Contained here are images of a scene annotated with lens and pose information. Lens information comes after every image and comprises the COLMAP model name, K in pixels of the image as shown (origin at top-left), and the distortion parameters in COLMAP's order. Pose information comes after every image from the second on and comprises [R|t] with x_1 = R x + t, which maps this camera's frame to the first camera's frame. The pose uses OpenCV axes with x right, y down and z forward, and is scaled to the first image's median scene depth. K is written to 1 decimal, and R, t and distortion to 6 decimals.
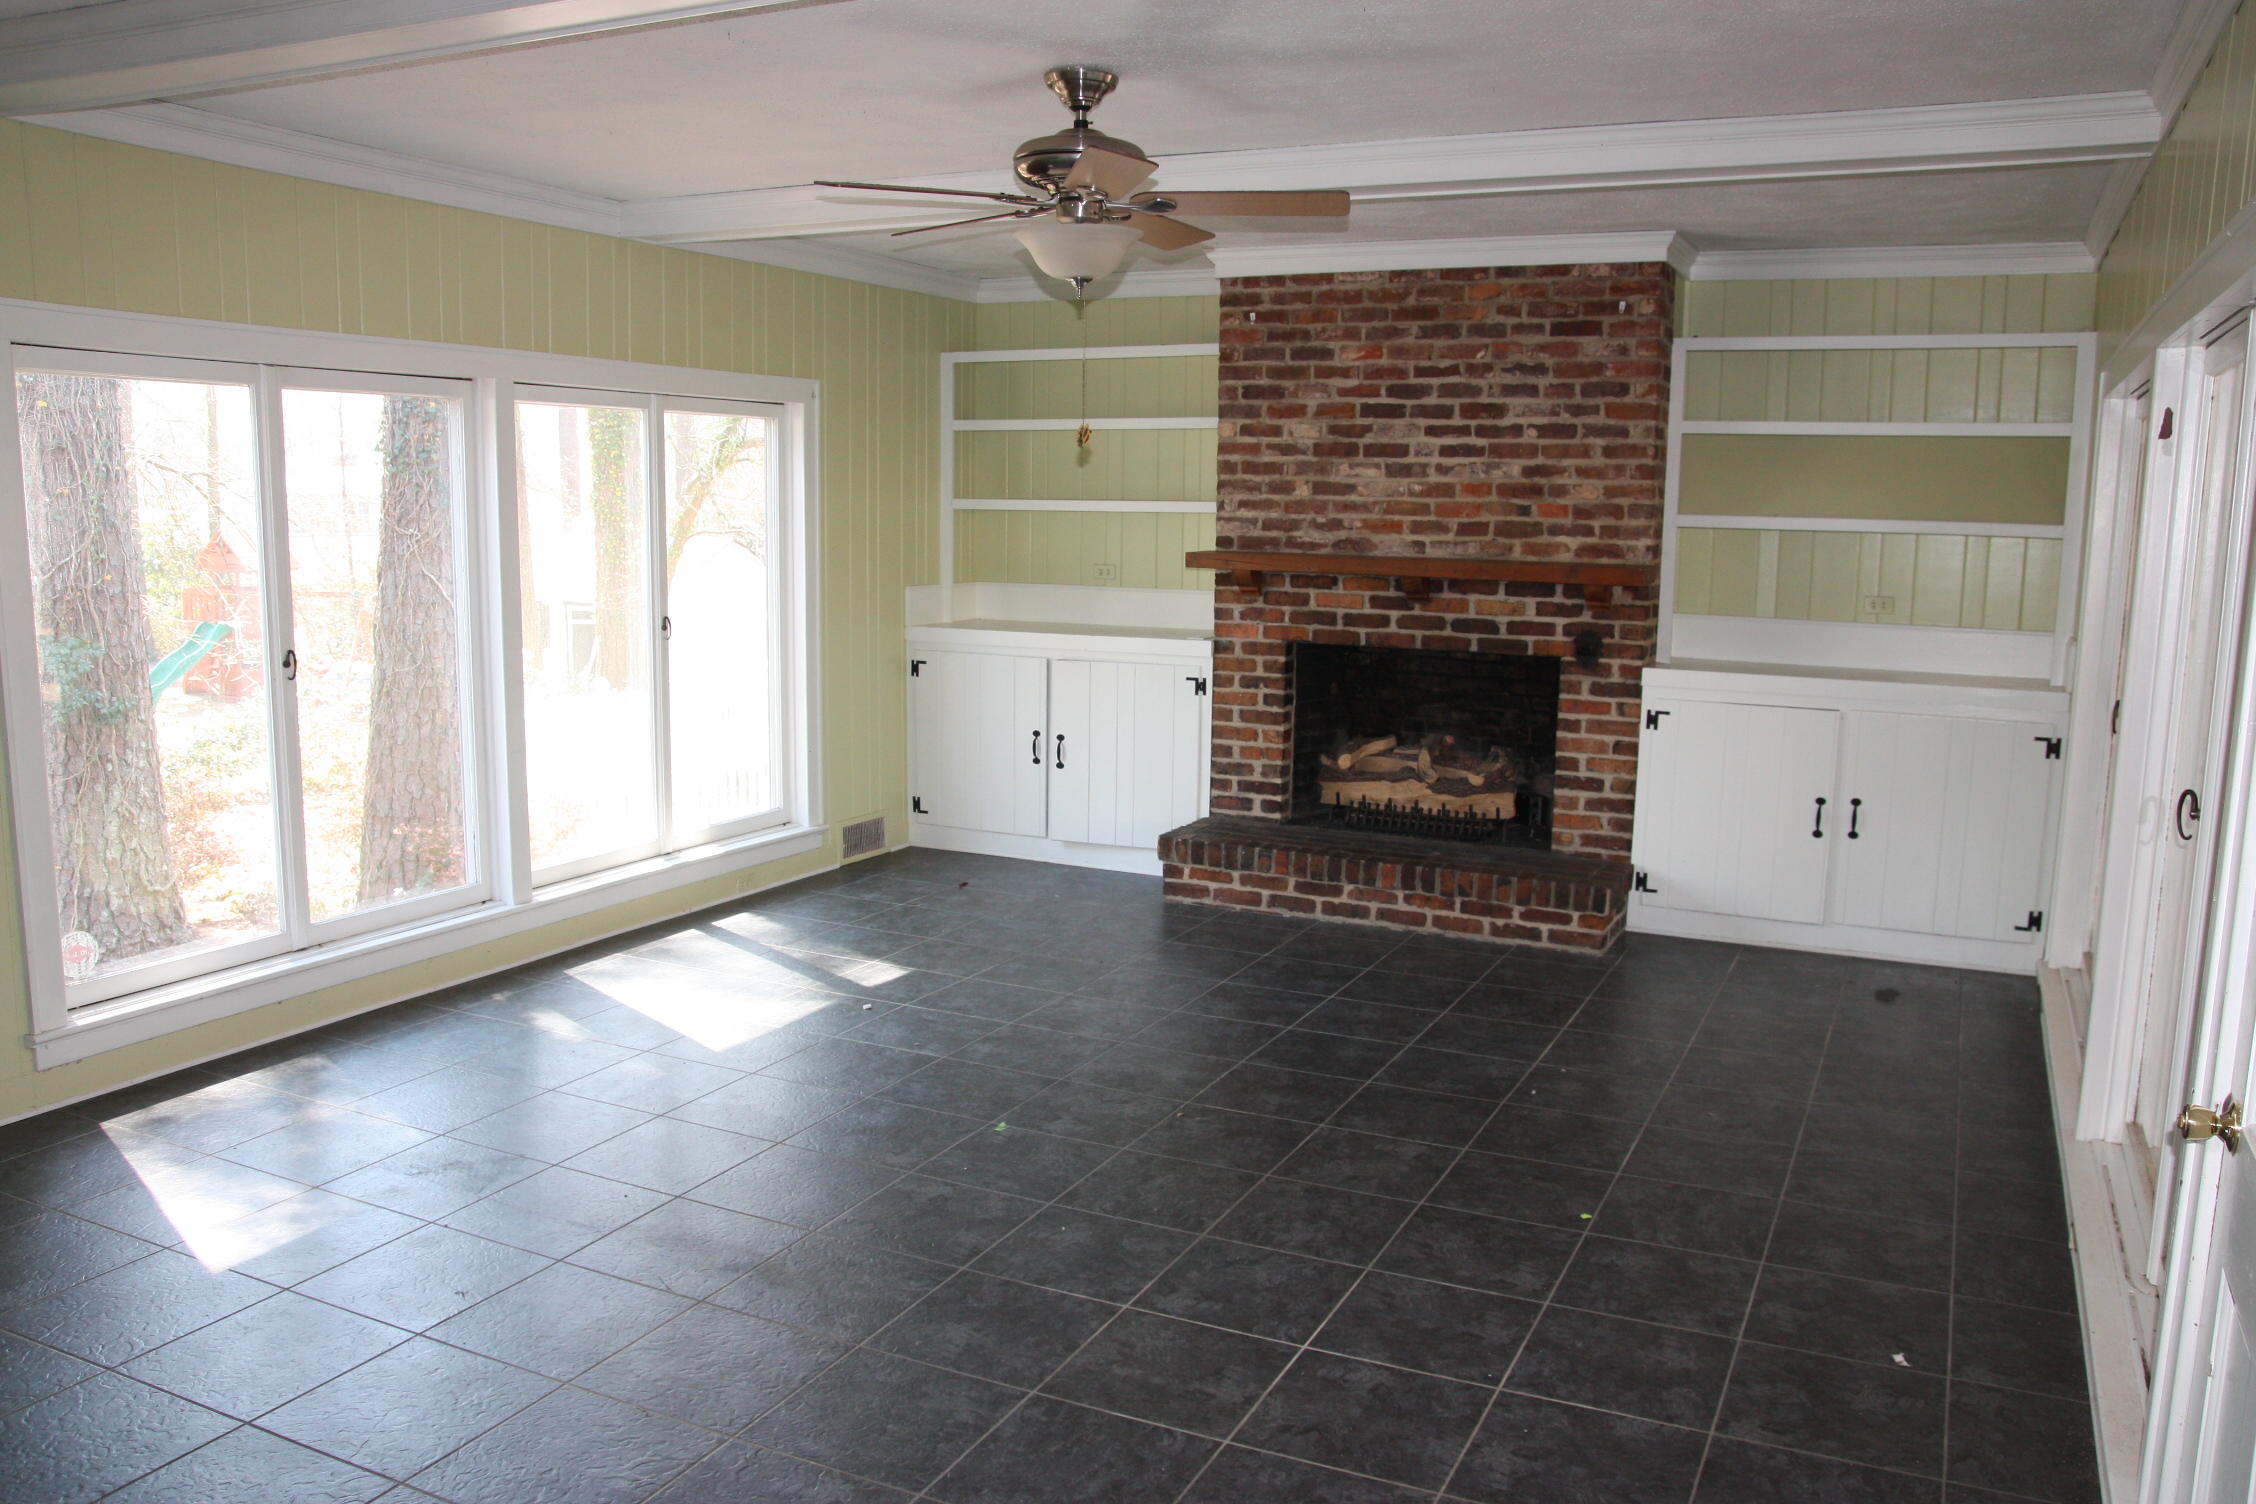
lens RADIAL K [[1728.3, 0, 1133.4], [0, 1728.3, 743.6], [0, 0, 1]] dist [-0.092734, 0.003078]
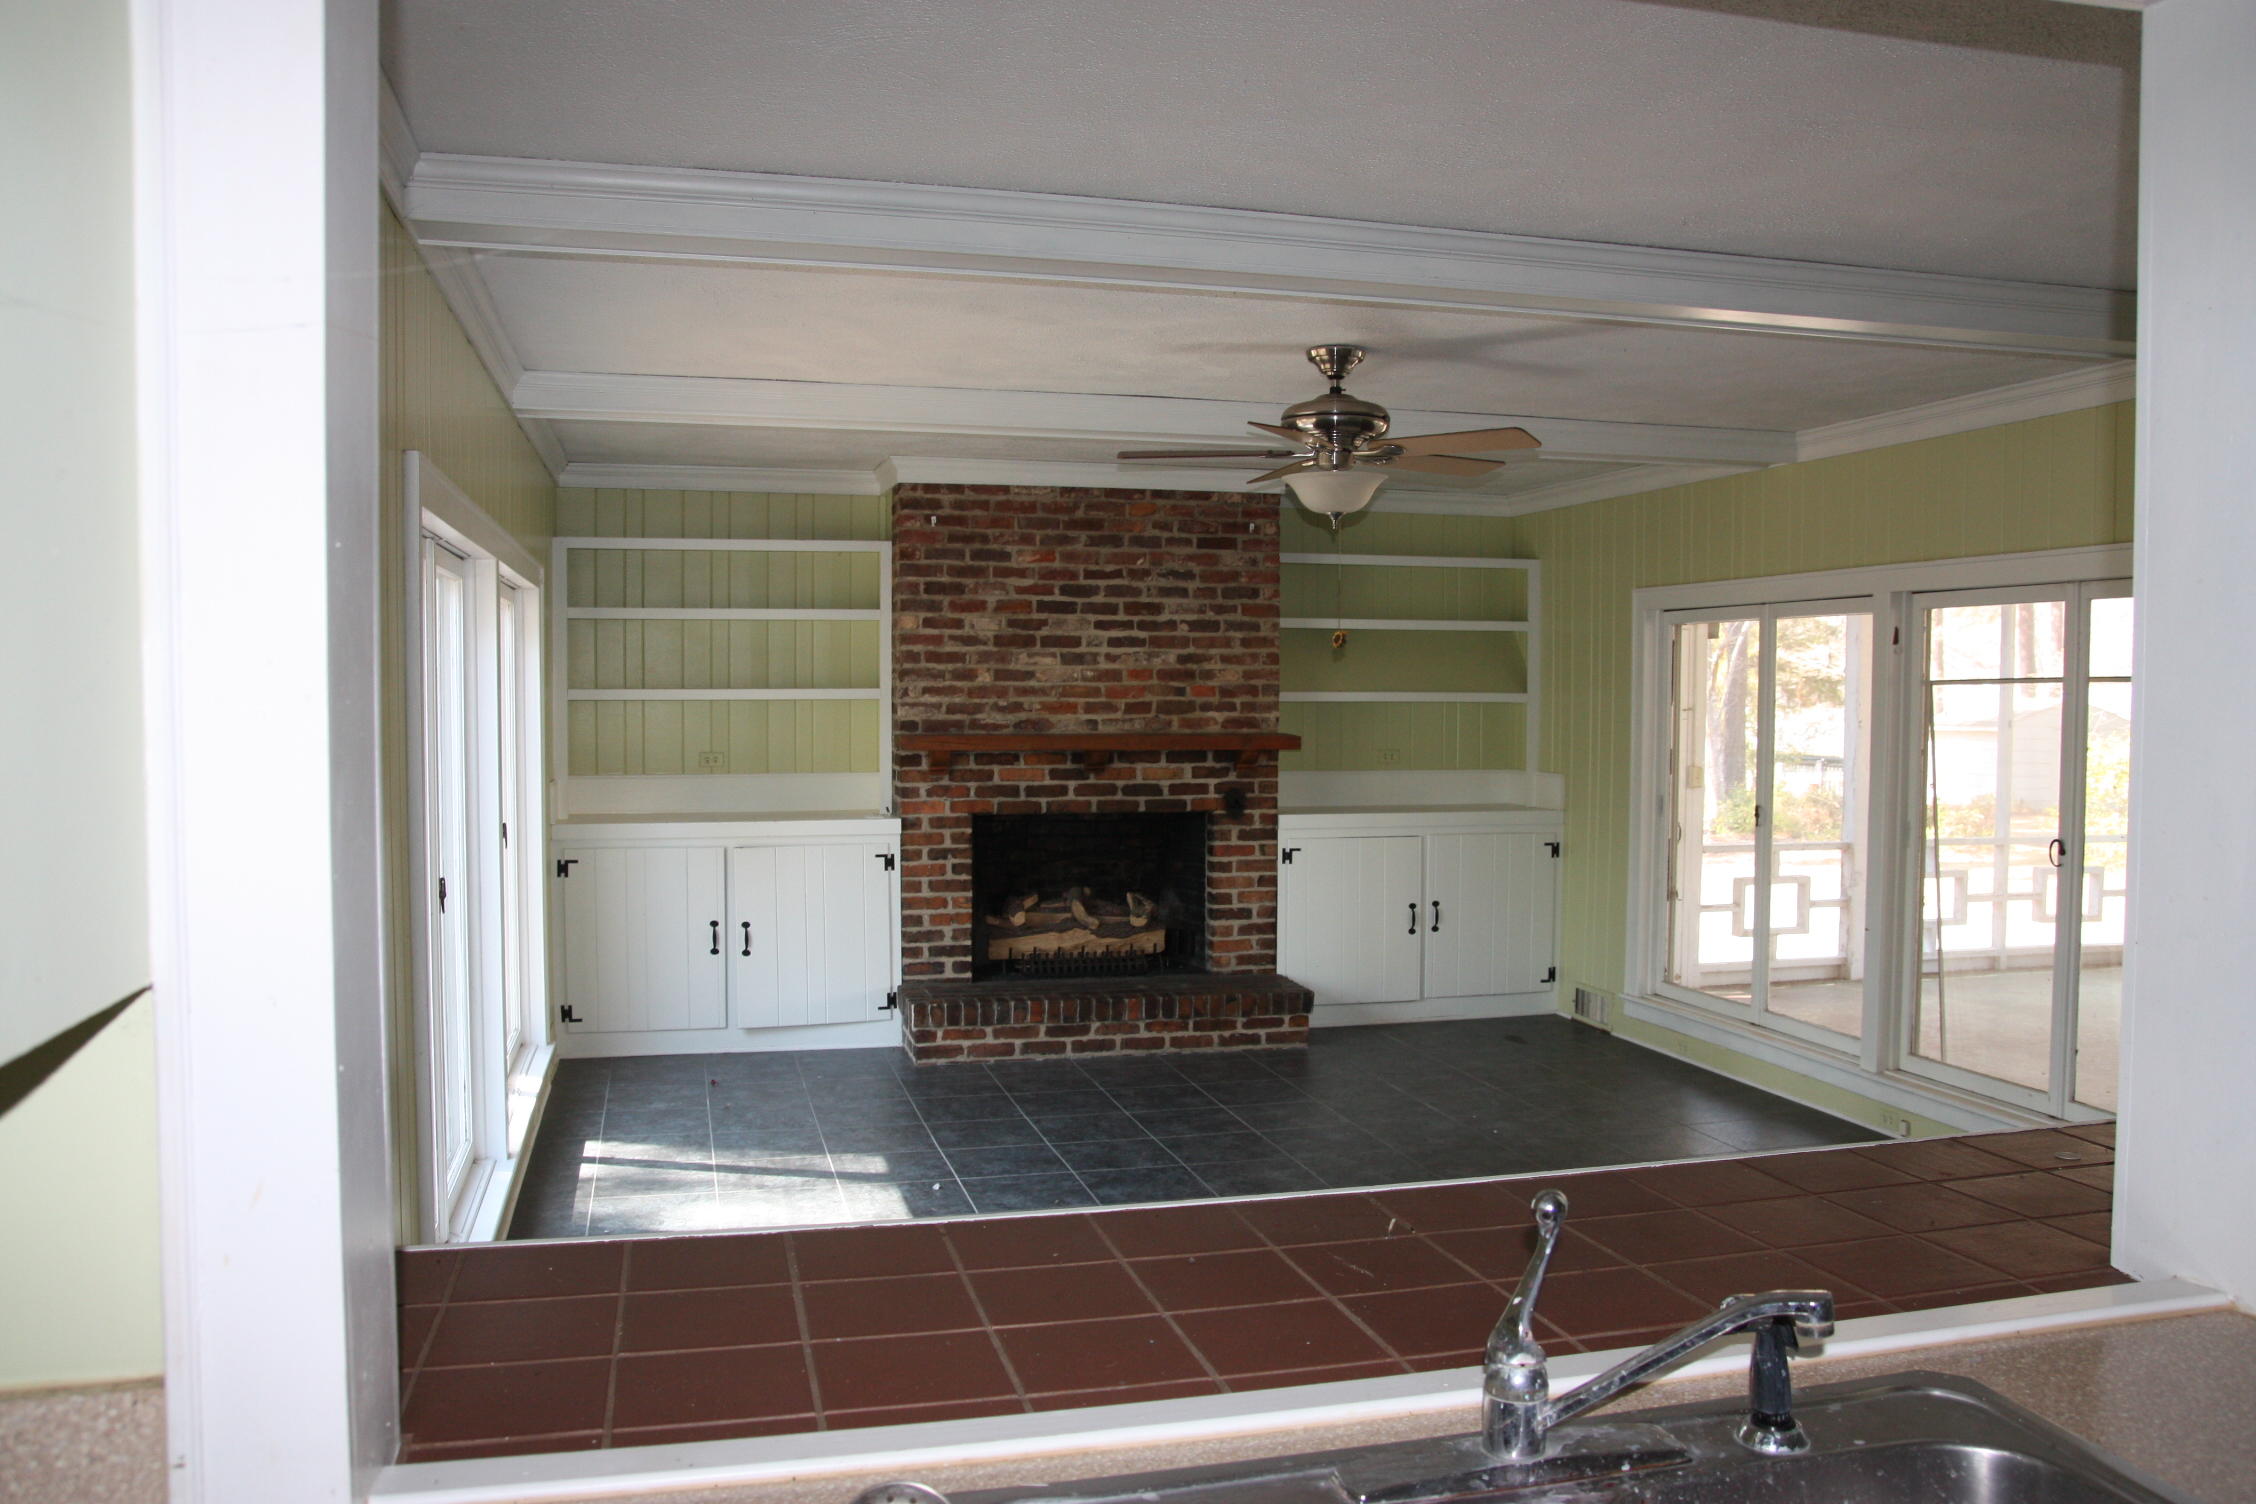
lens RADIAL K [[1729.7, 0, 1127.1], [0, 1729.7, 765.2], [0, 0, 1]] dist [-0.089315, 0.001627]
pose [[0.771774, -0.043117, 0.634433, -0.567082], [0.097723, 0.993889, -0.051331, -0.025790], [-0.628343, 0.101615, 0.771271, 0.094757]]
